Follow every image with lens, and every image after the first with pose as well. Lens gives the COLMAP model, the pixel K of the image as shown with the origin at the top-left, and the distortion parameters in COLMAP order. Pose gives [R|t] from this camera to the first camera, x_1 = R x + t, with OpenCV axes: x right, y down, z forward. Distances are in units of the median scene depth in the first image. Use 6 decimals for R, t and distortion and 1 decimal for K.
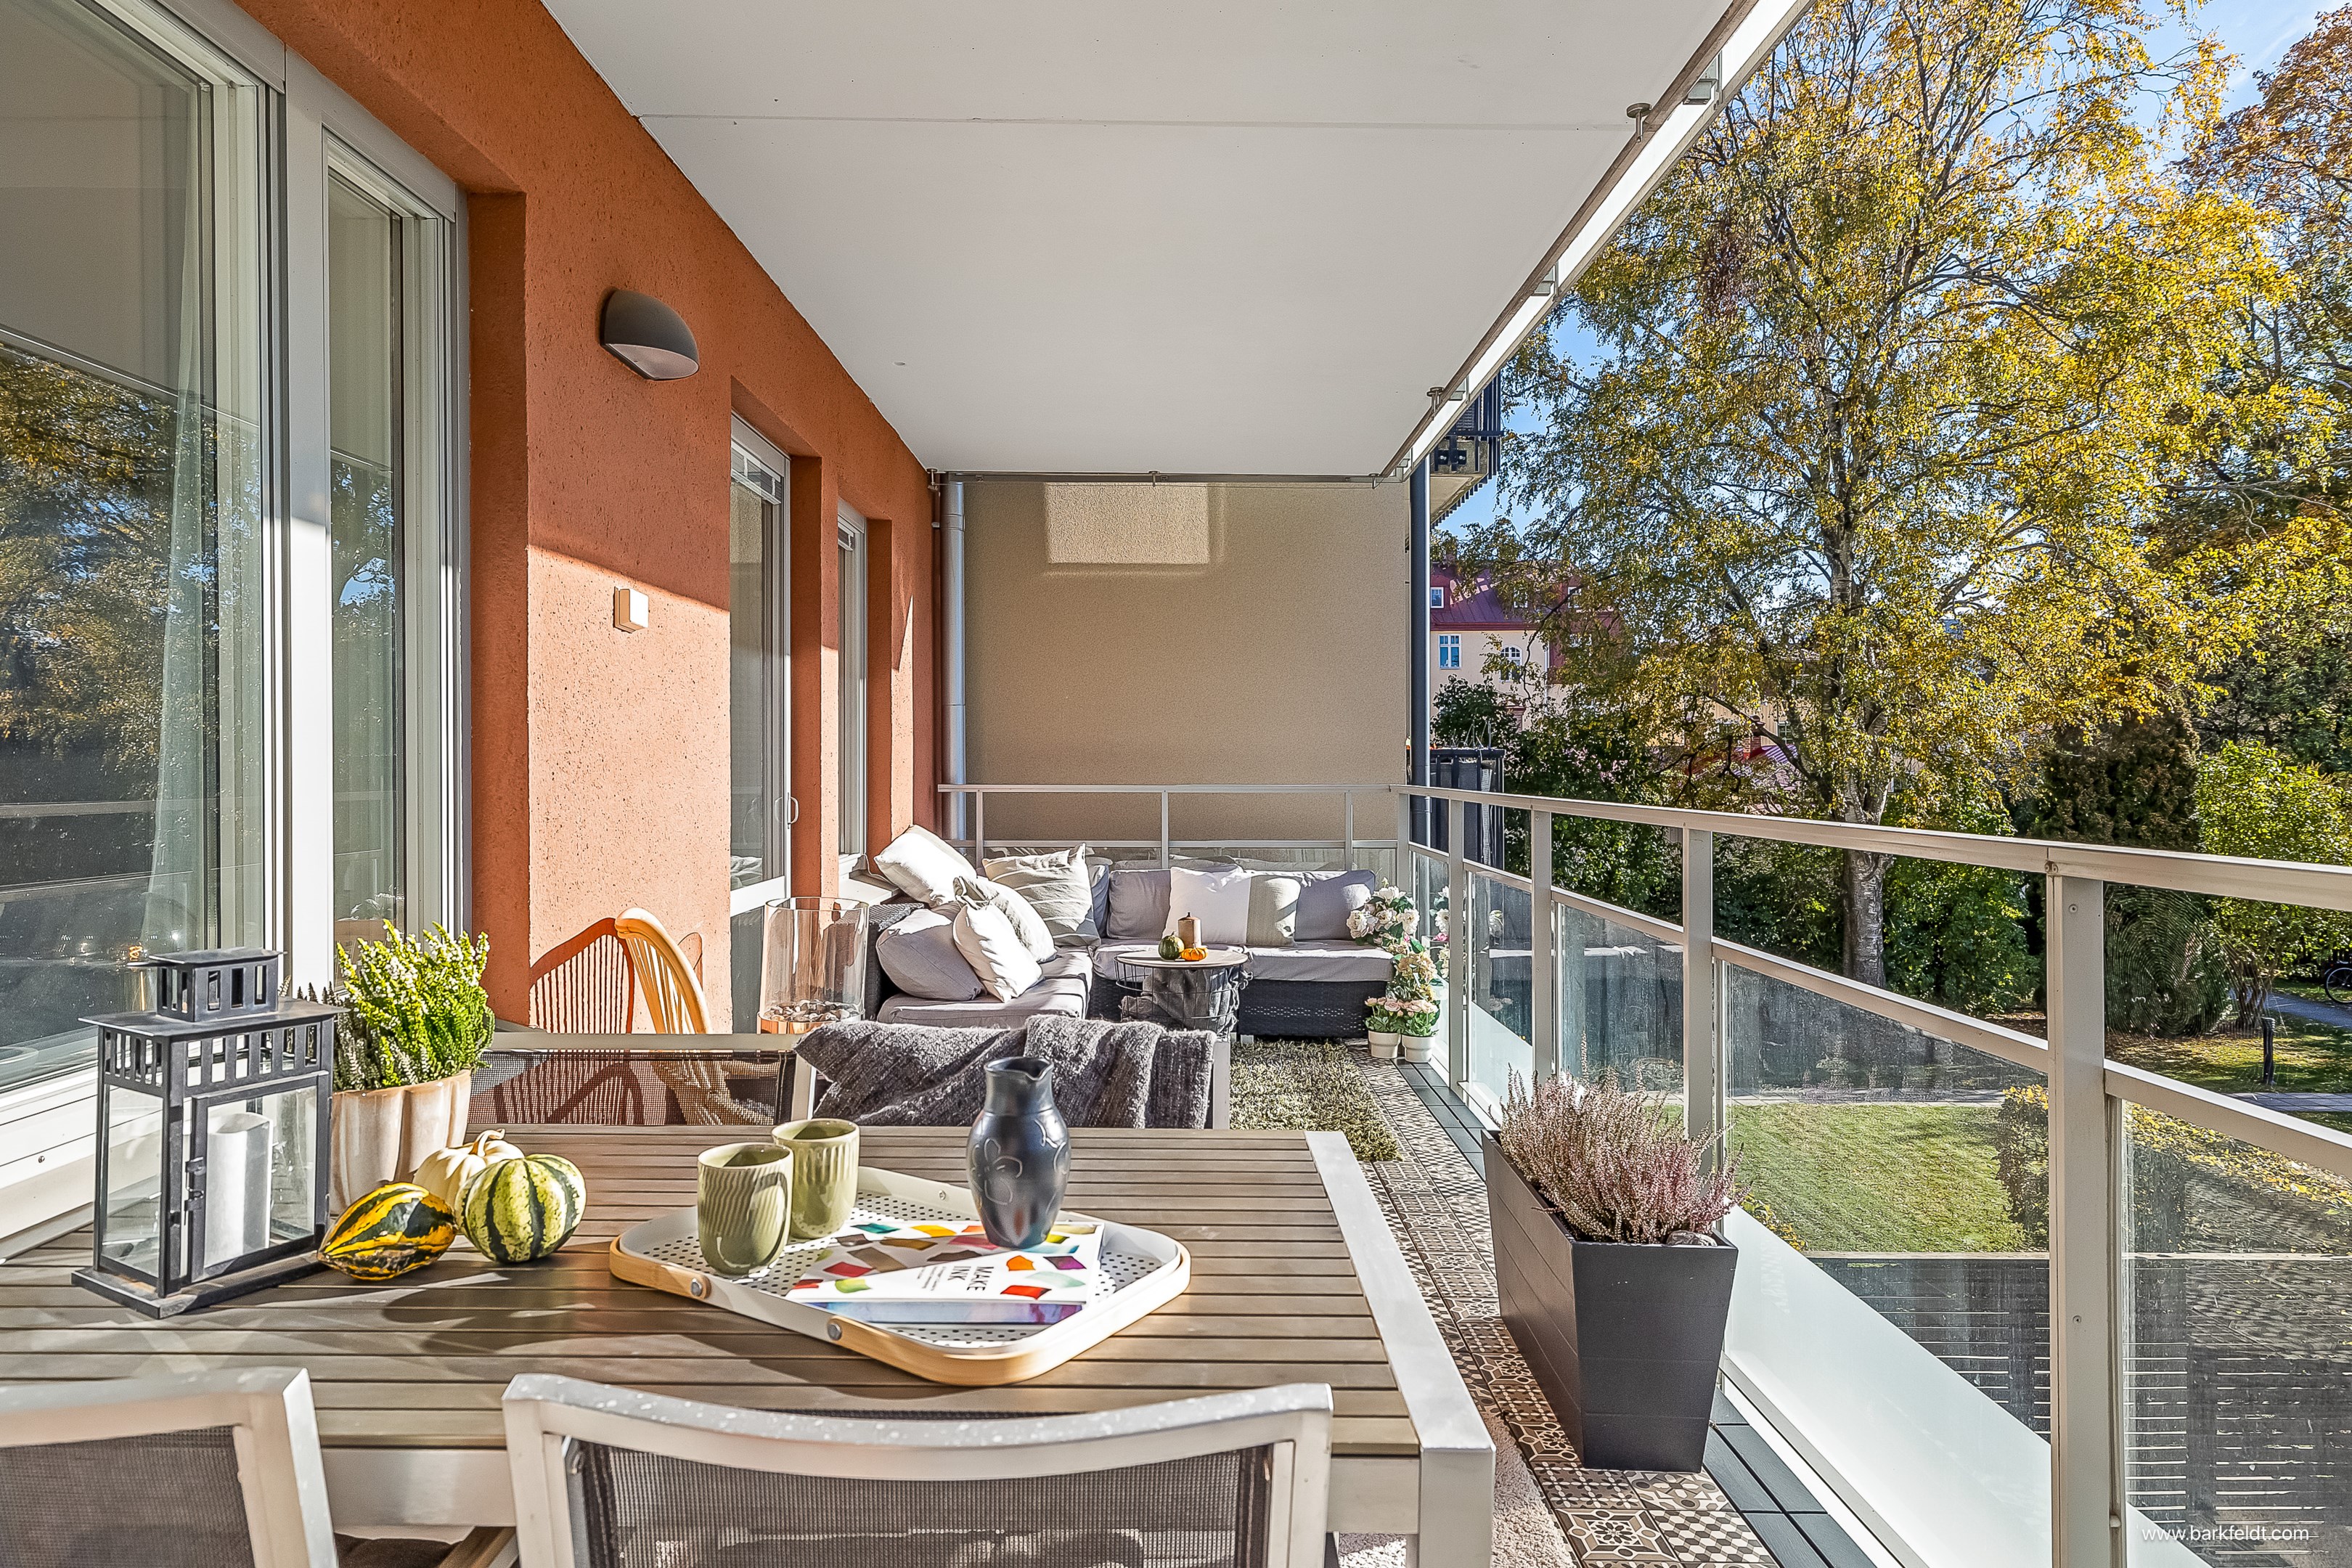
lens RADIAL K [[1412.2, 0, 1197.3], [0, 1412.2, 786.1], [0, 0, 1]] dist [-0.000481, -0.000336]
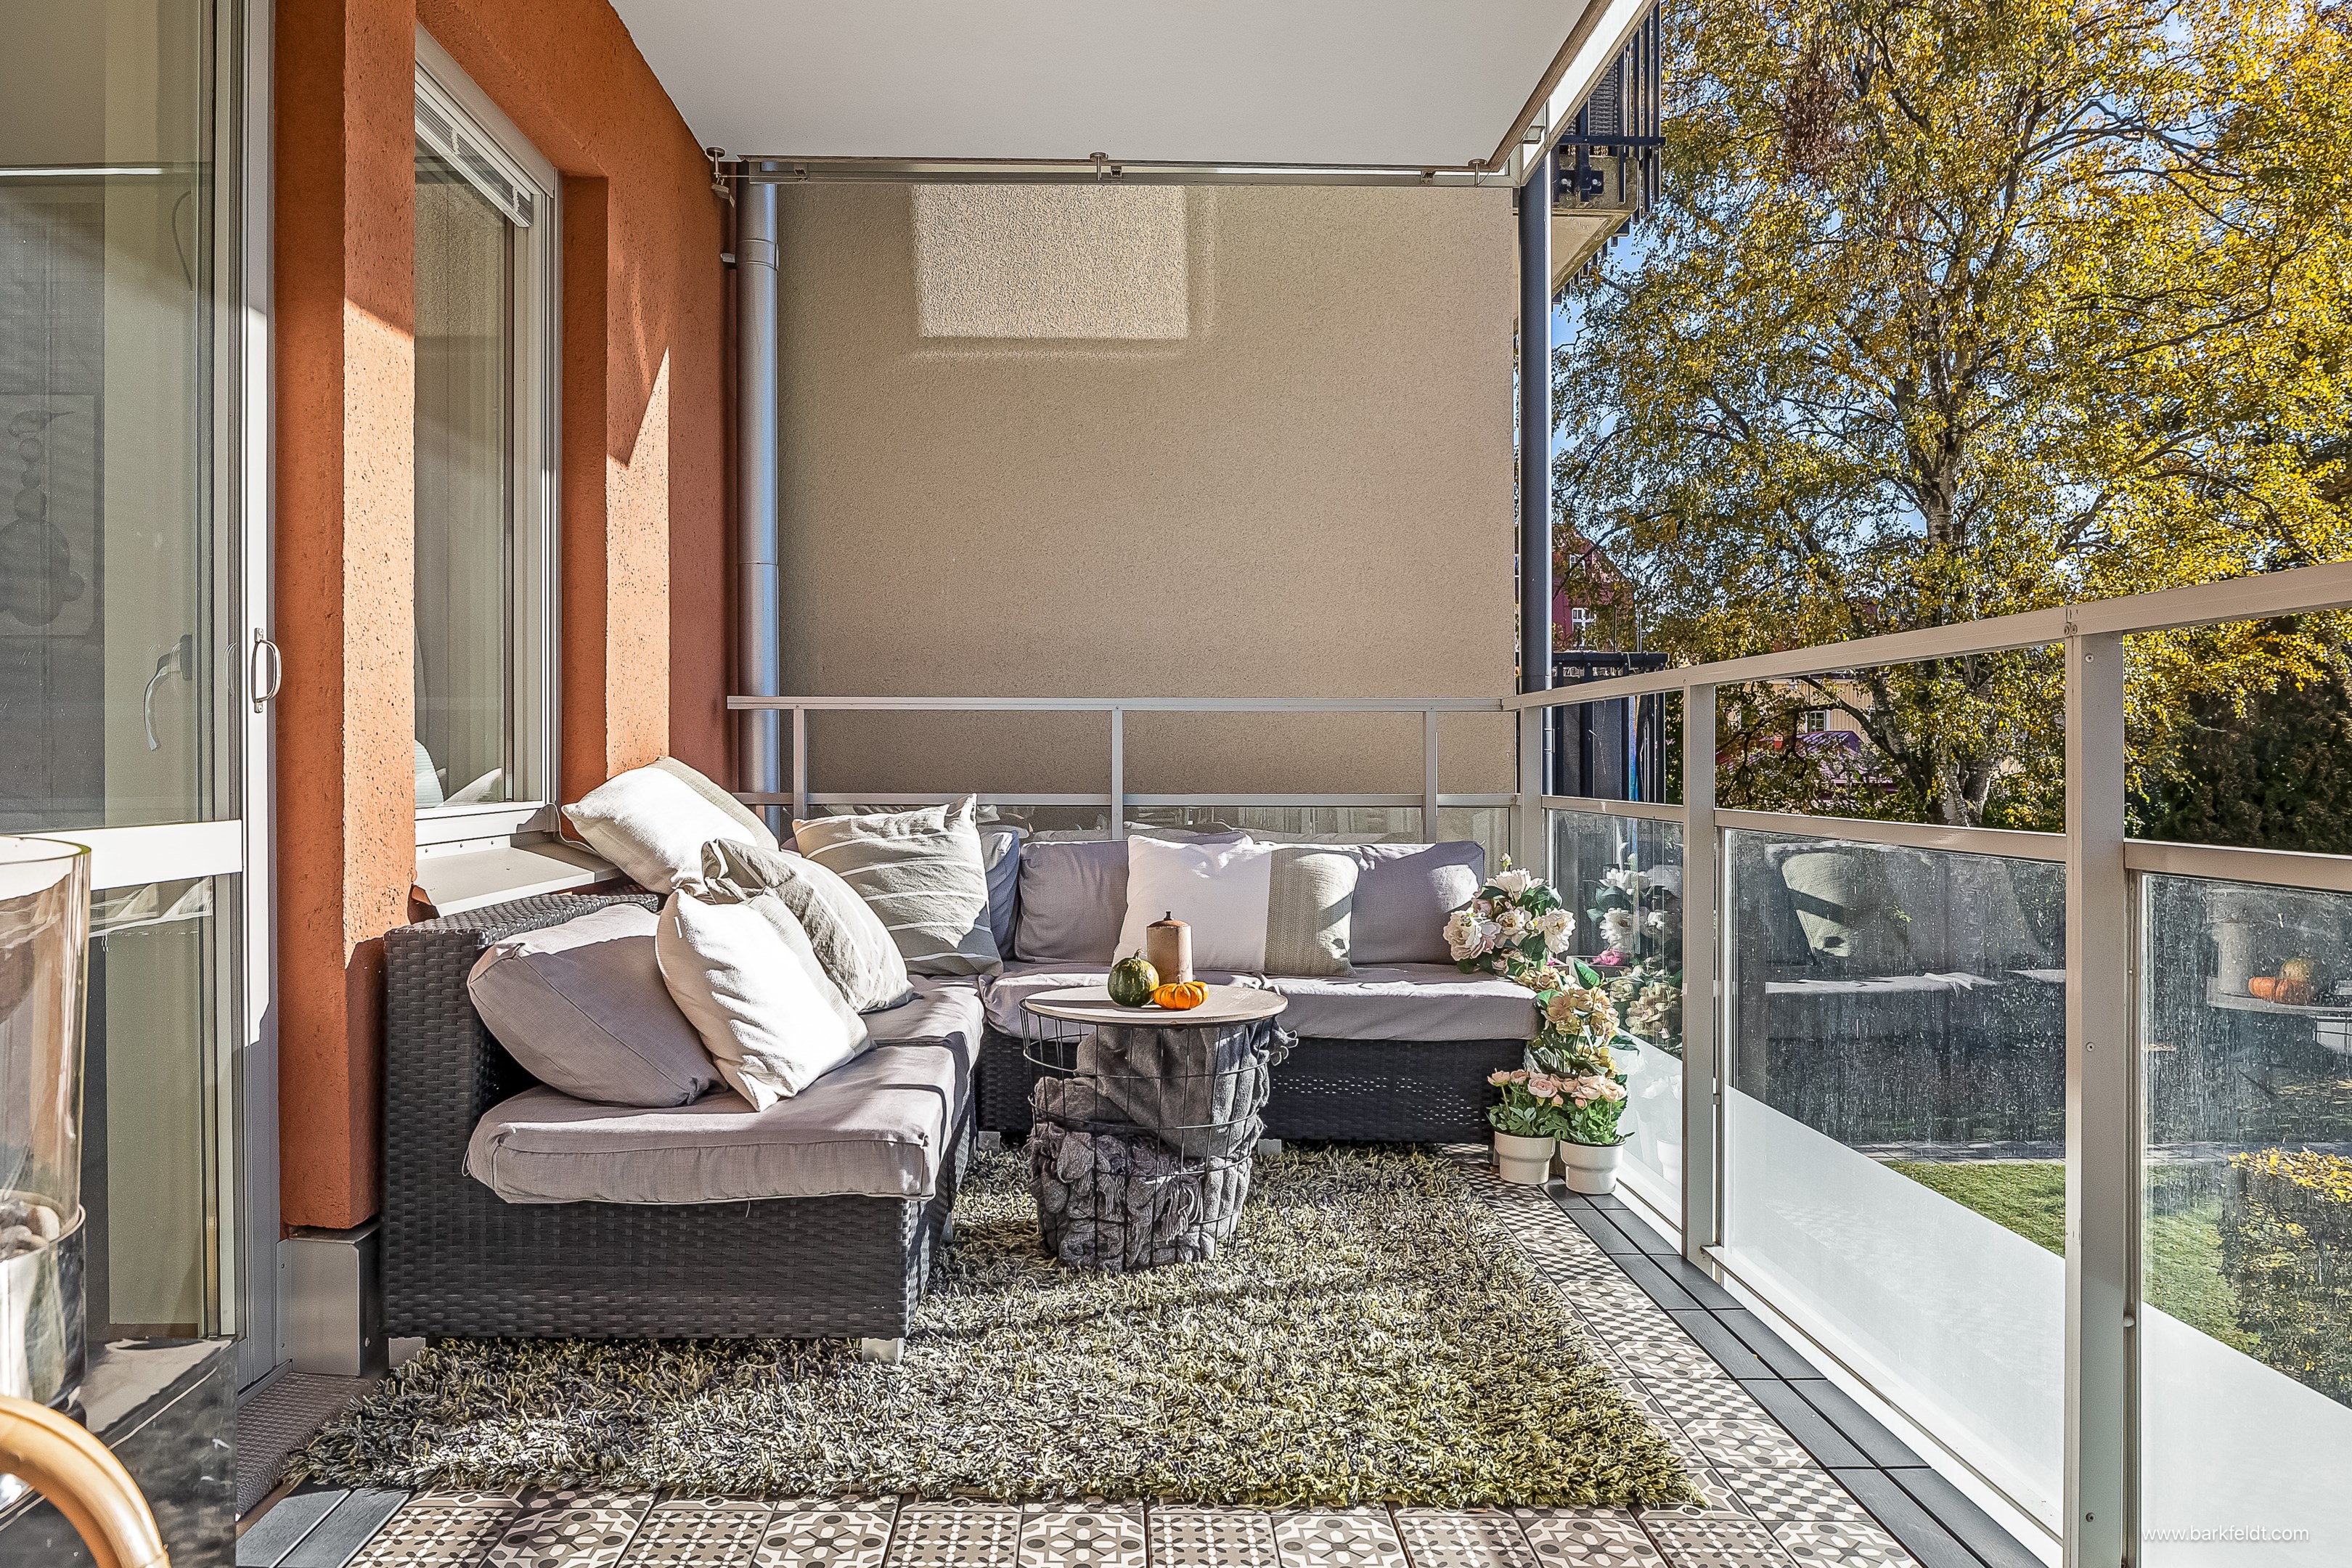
lens RADIAL K [[1568.7, 0, 1155.2], [0, 1568.7, 777.1], [0, 0, 1]] dist [-0.035119, 0.003629]
pose [[0.999983, 0.000155, 0.005832, -0.011918], [-0.000120, 0.999982, -0.005935, 0.038431], [-0.005833, 0.005934, 0.999965, 0.377325]]
